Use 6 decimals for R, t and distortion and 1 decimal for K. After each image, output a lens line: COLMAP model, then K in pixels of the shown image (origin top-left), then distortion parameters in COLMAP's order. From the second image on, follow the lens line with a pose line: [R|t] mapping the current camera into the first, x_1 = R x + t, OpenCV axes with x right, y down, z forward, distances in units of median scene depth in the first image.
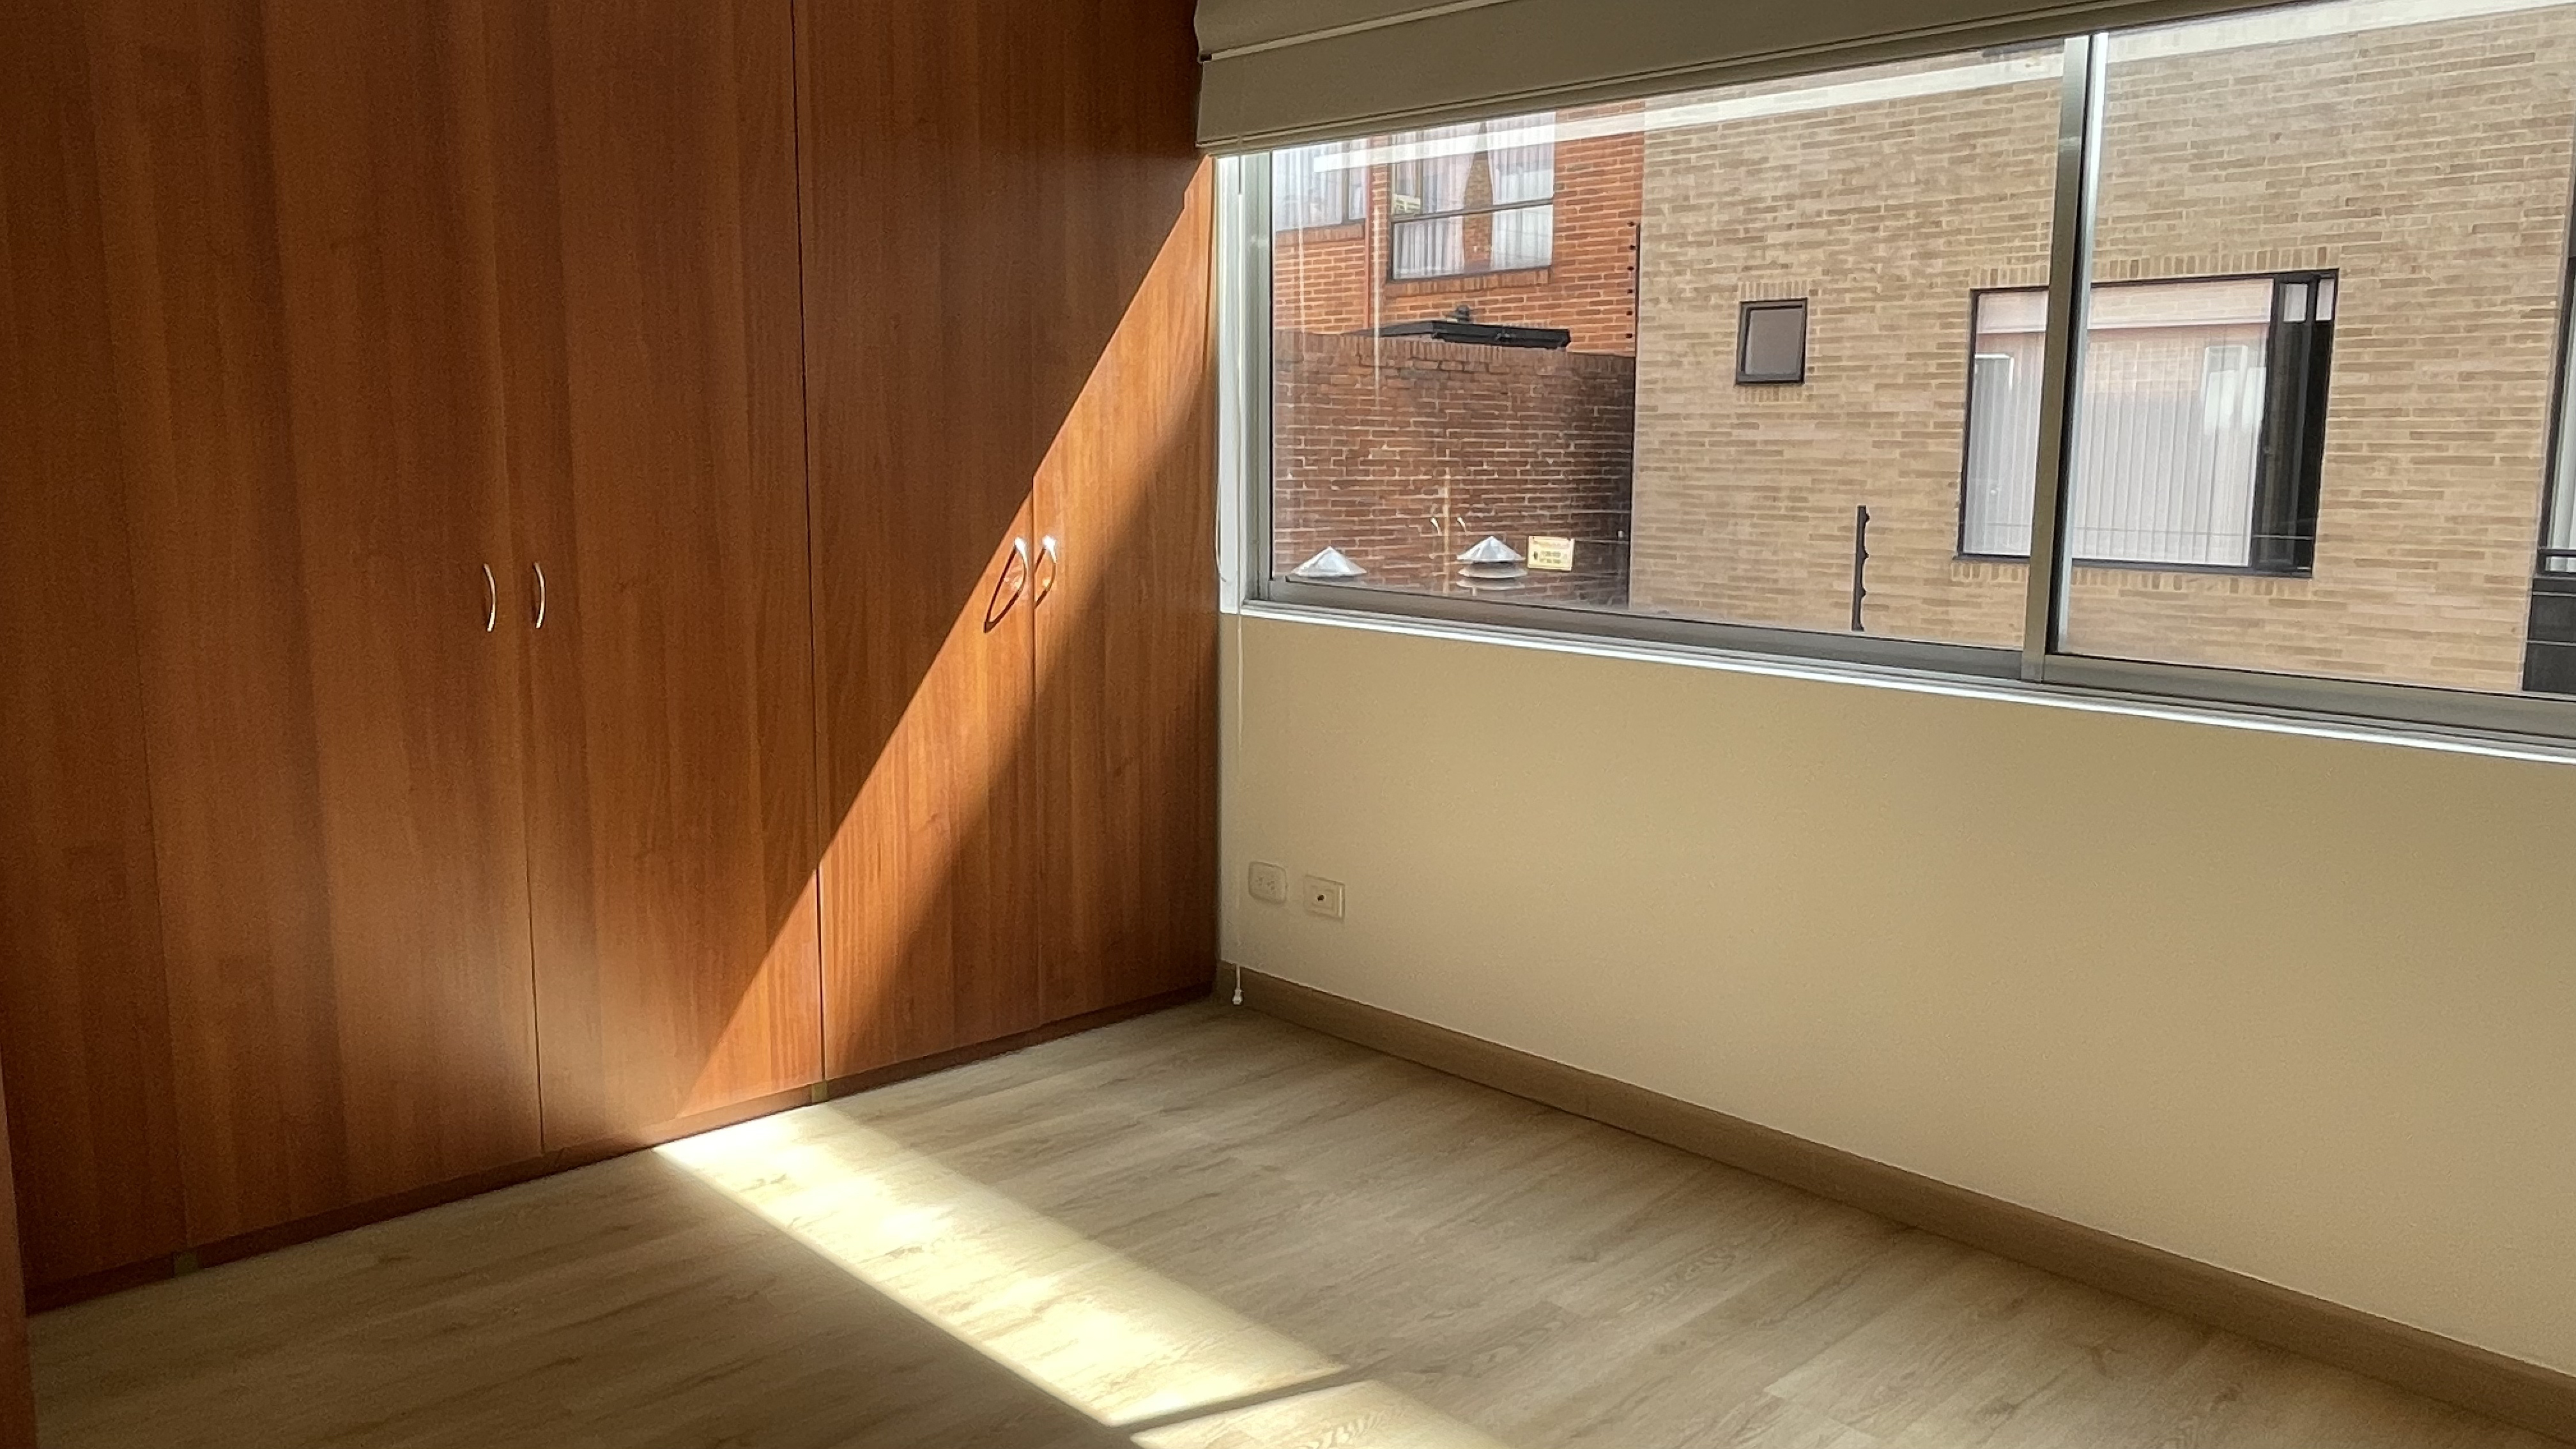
lens RADIAL K [[1873.8, 0, 1222.5], [0, 1873.8, 727.0], [0, 0, 1]] dist [0.003874, -0.006362]
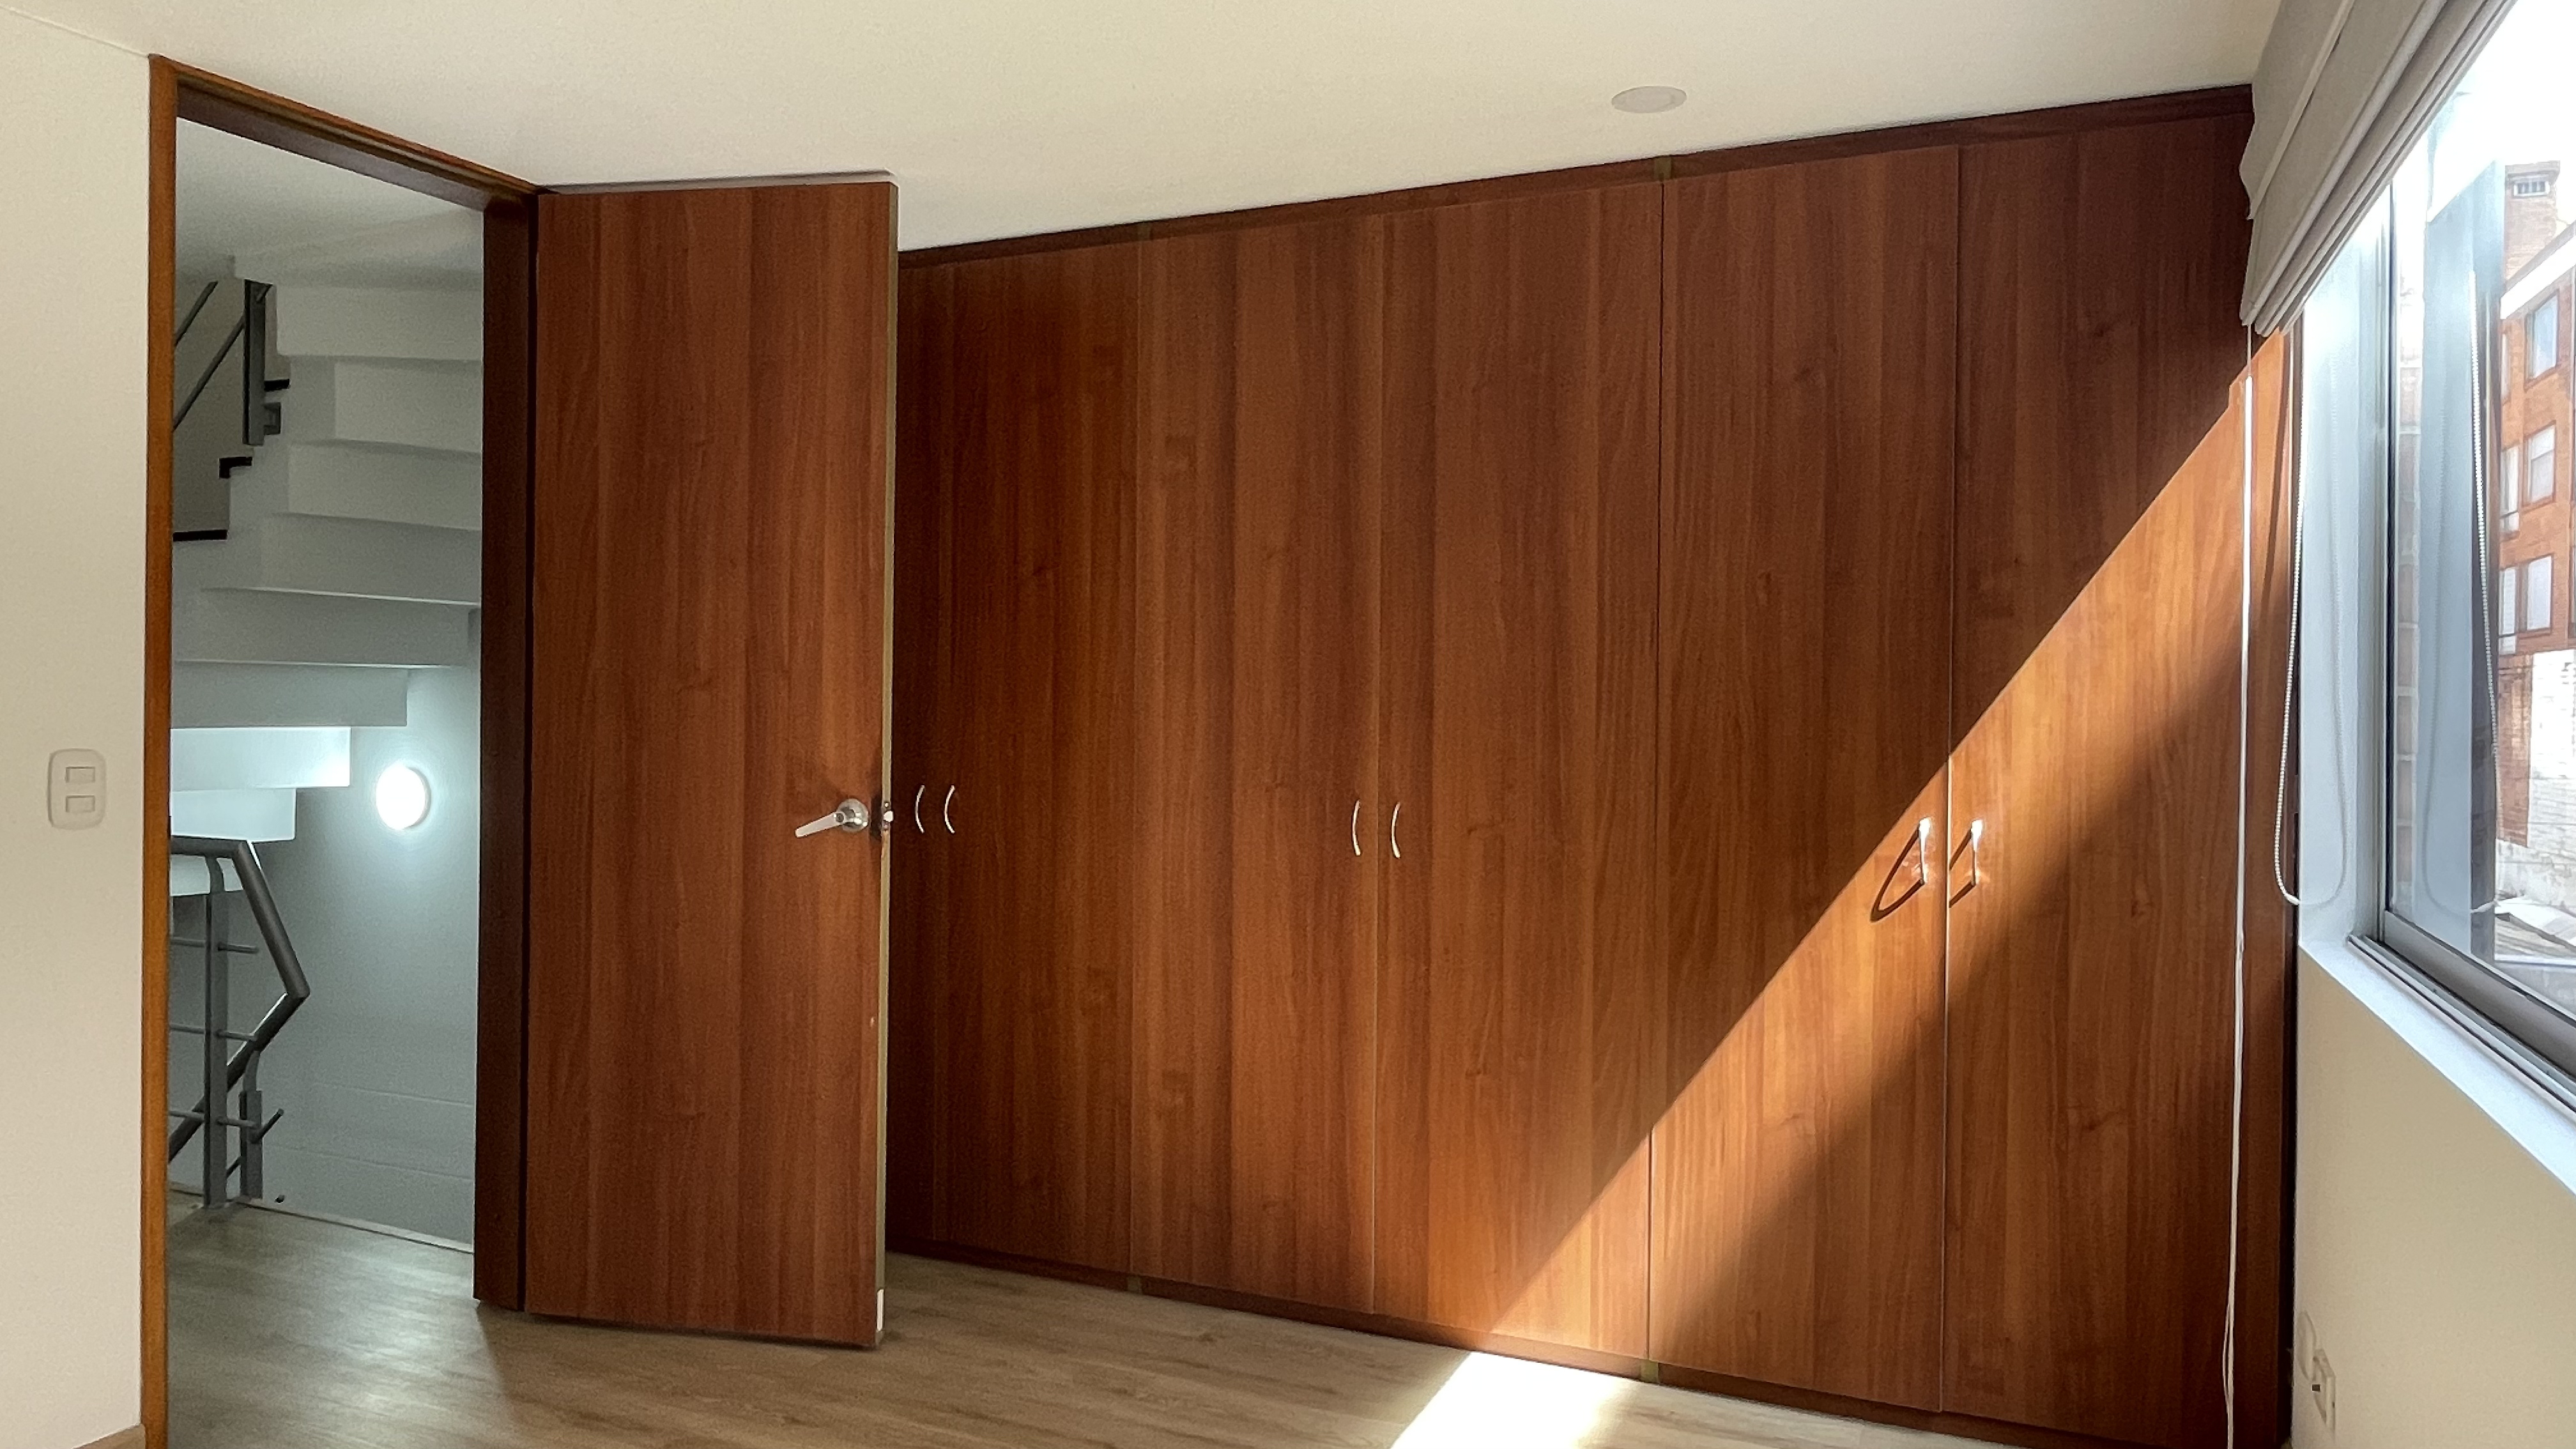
lens RADIAL K [[1682.1, 0, 1284.8], [0, 1682.1, 714.5], [0, 0, 1]] dist [0.015936, -0.000430]
pose [[0.394572, 0.012045, -0.918786, 0.178173], [-0.147672, 0.987748, -0.050469, -0.023794], [0.906921, 0.155592, 0.391516, 0.154005]]
